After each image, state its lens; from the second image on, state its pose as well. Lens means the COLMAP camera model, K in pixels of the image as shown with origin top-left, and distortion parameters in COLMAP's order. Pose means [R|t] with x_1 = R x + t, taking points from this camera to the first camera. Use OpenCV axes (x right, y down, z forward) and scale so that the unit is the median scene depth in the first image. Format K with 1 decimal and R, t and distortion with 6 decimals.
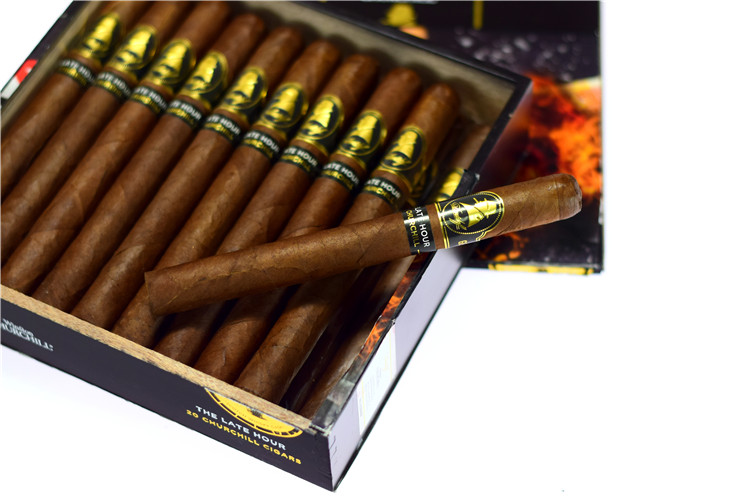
lens RADIAL K [[1662.8, 0, 375.0], [0, 1662.8, 249.9], [0, 0, 1]] dist [-0.005291, 0.000000]
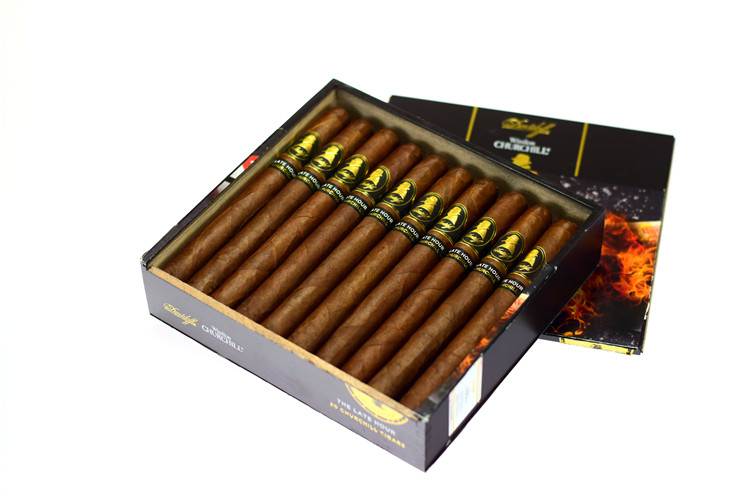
lens RADIAL K [[1662.8, 0, 376.1], [0, 1662.8, 250.7], [0, 0, 1]] dist [-0.005291, 0.000000]
pose [[0.987494, 0.120338, -0.101854, 0.051872], [-0.132896, 0.982943, -0.127132, 0.137552], [0.084818, 0.139078, 0.986642, -0.394943]]
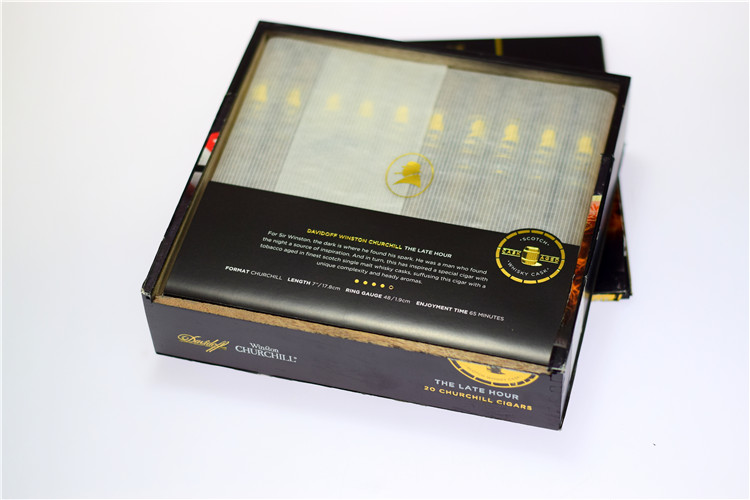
lens RADIAL K [[1662.8, 0, 373.6], [0, 1662.8, 249.0], [0, 0, 1]] dist [-0.005291, 0.000000]
pose [[0.977824, -0.173678, 0.117033, -0.257603], [0.183712, 0.979623, -0.081165, 0.085697], [-0.100552, 0.100865, 0.989806, -0.171888]]
